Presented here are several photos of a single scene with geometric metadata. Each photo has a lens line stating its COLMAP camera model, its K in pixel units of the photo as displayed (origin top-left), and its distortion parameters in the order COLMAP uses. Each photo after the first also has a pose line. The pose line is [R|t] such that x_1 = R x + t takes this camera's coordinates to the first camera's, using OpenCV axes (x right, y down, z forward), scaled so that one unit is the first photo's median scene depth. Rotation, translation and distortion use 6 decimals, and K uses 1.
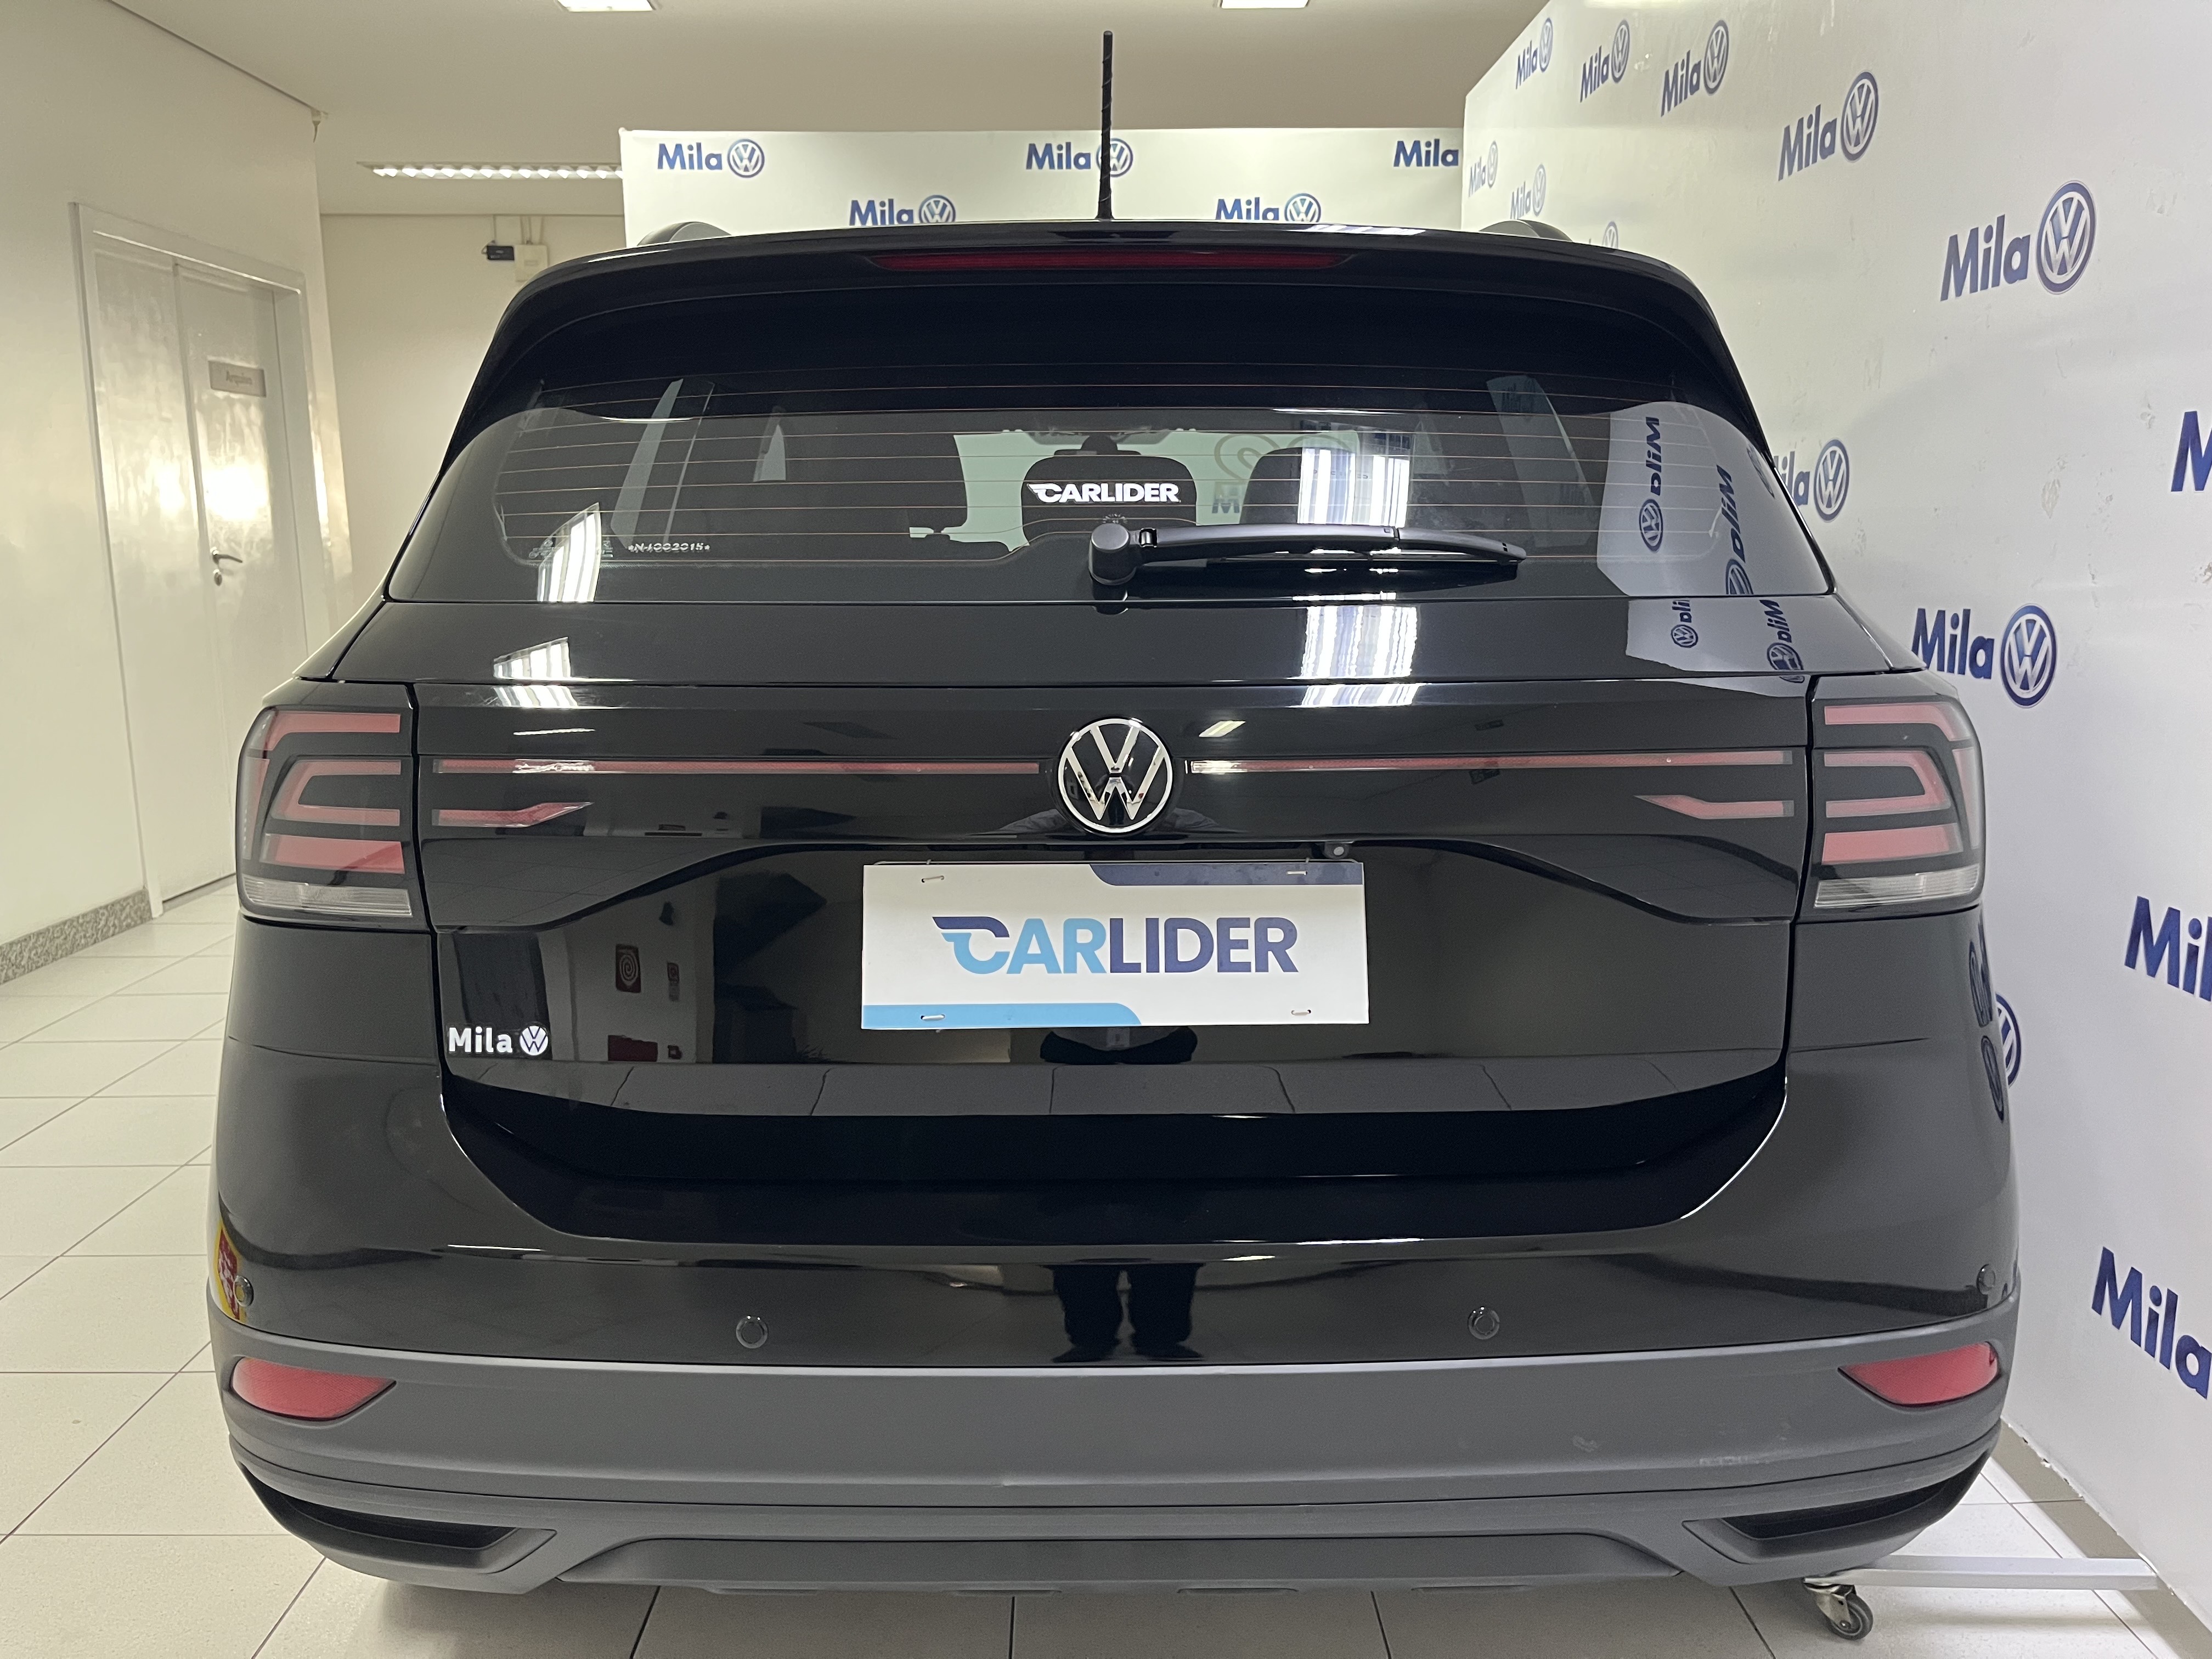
lens RADIAL K [[1698.0, 0, 1106.0], [0, 1698.0, 829.5], [0, 0, 1]] dist [0.007381, -0.003085]
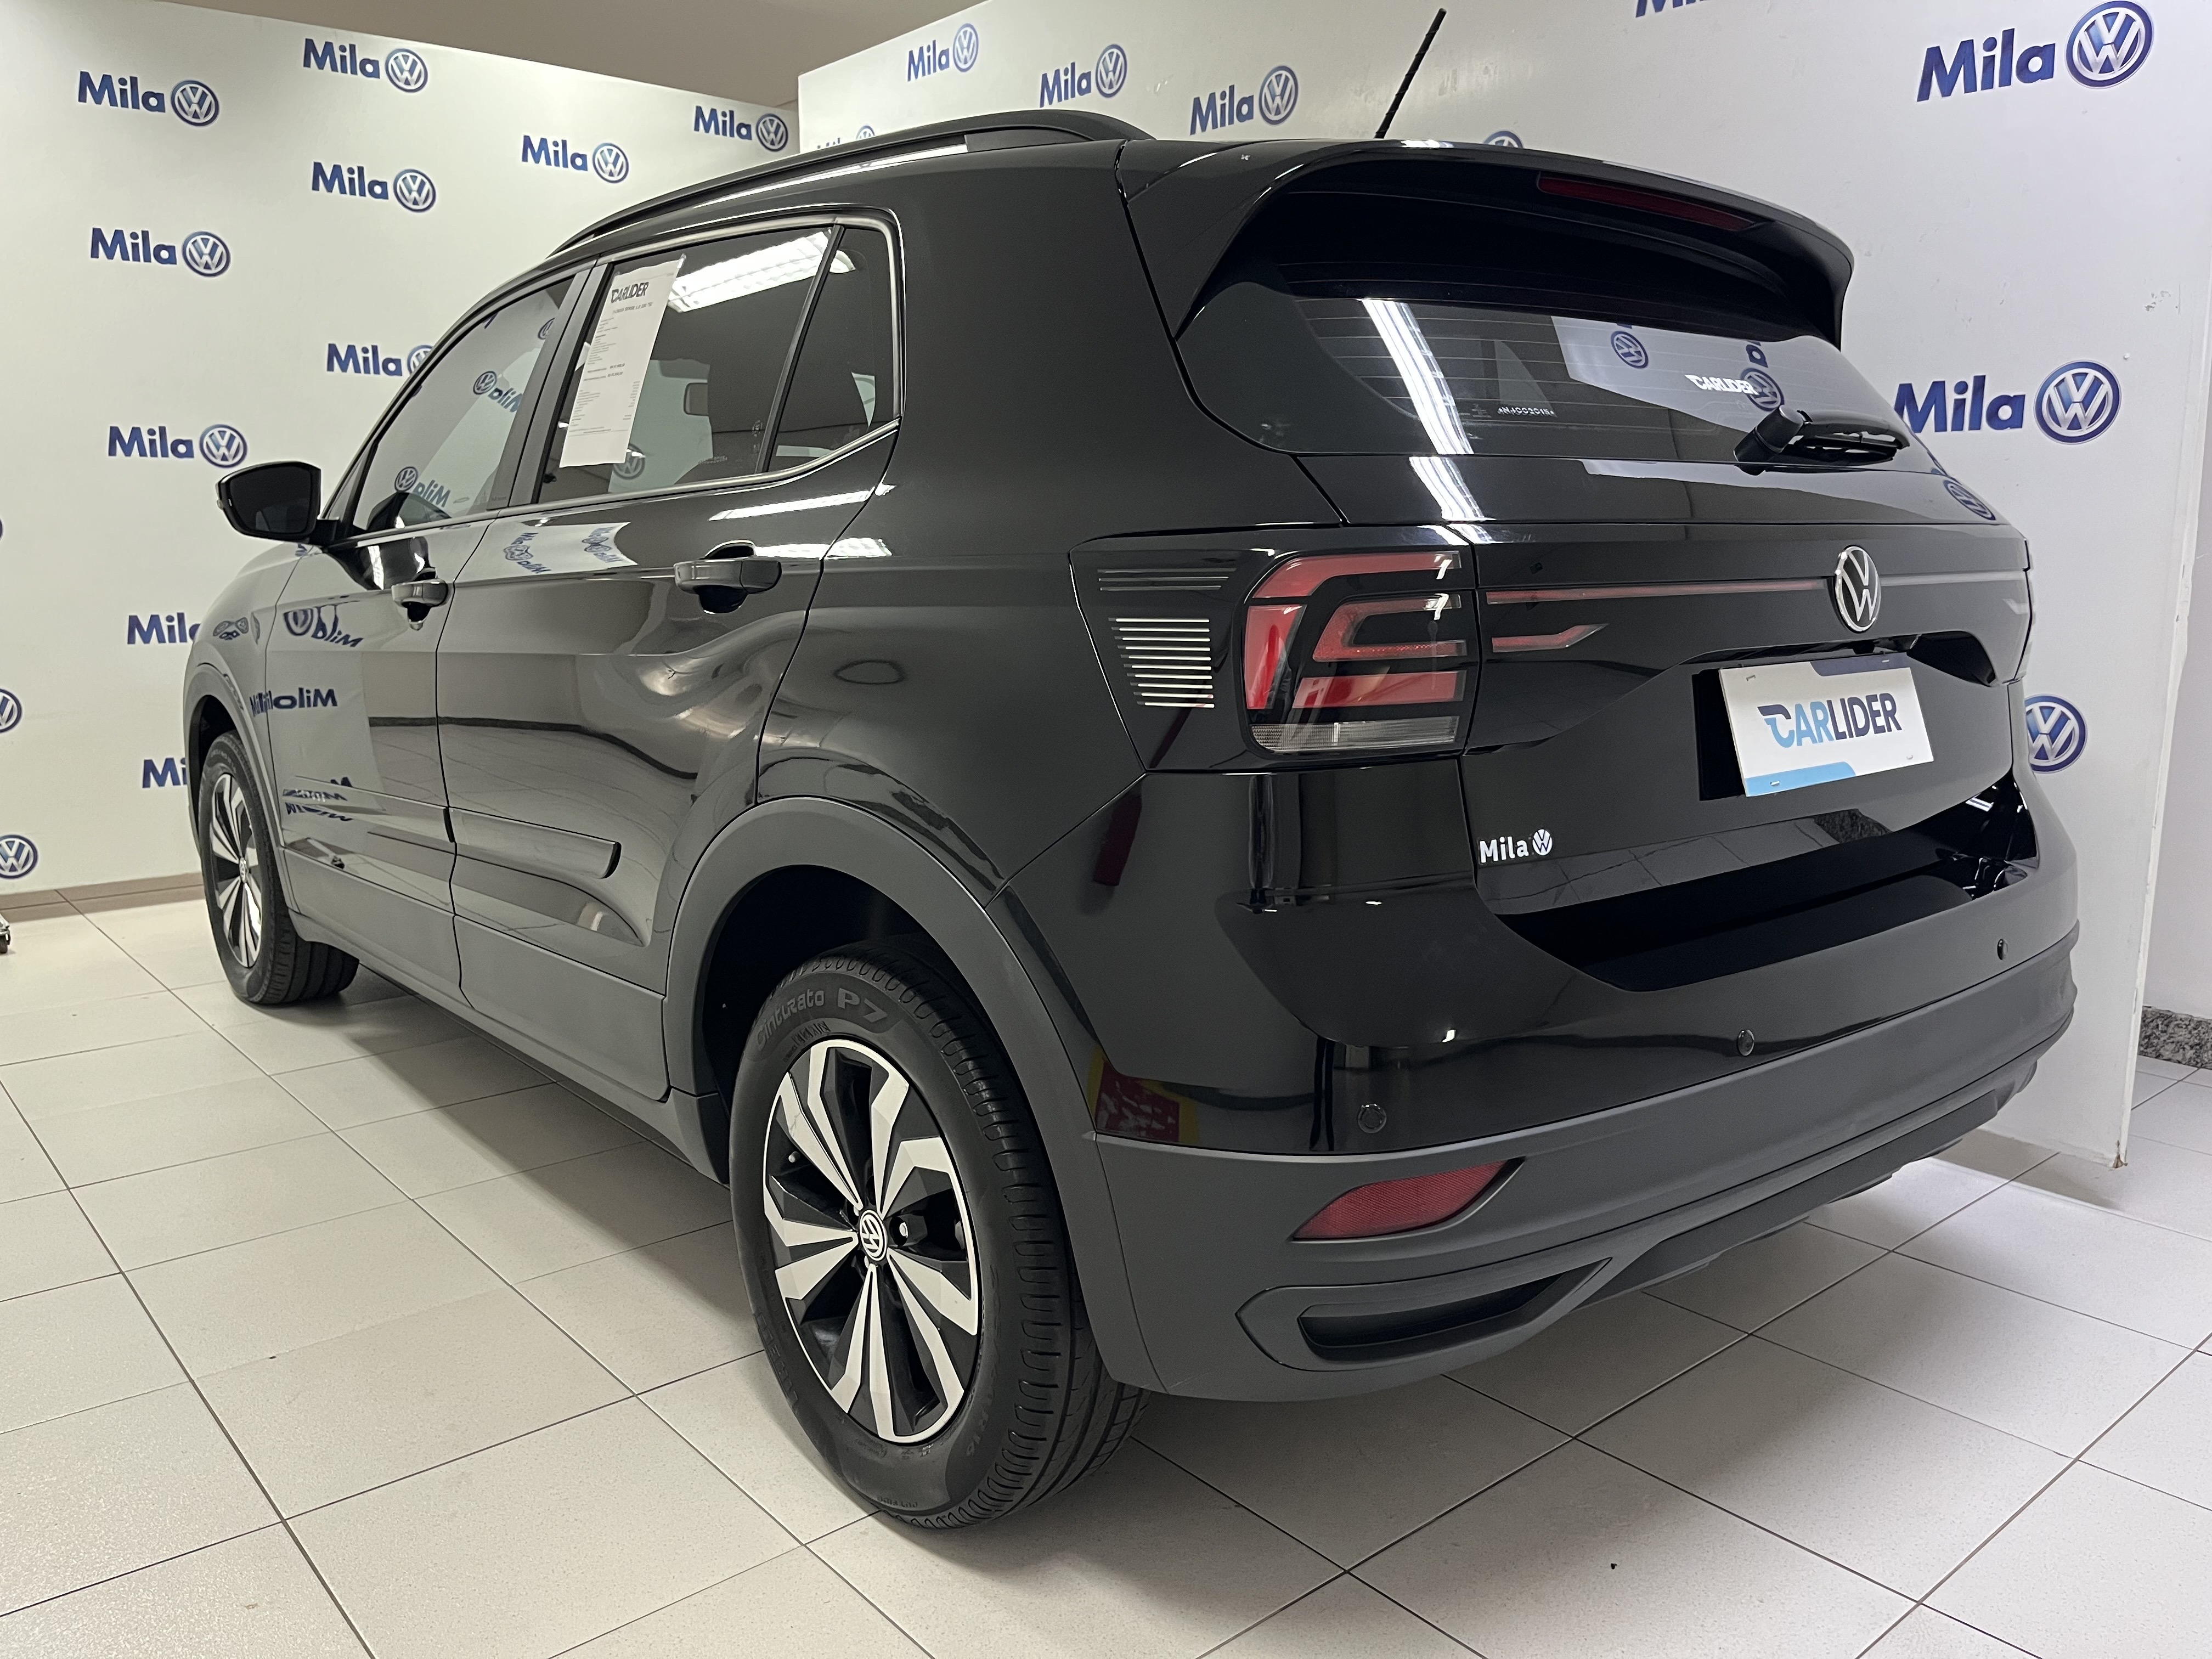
lens RADIAL K [[1698.0, 0, 1106.0], [0, 1698.0, 829.5], [0, 0, 1]] dist [0.007381, -0.003085]
pose [[0.777037, -0.103173, 0.620942, -1.256119], [0.103634, 0.993983, 0.035469, 0.045983], [-0.620865, 0.036791, 0.783053, 0.299284]]
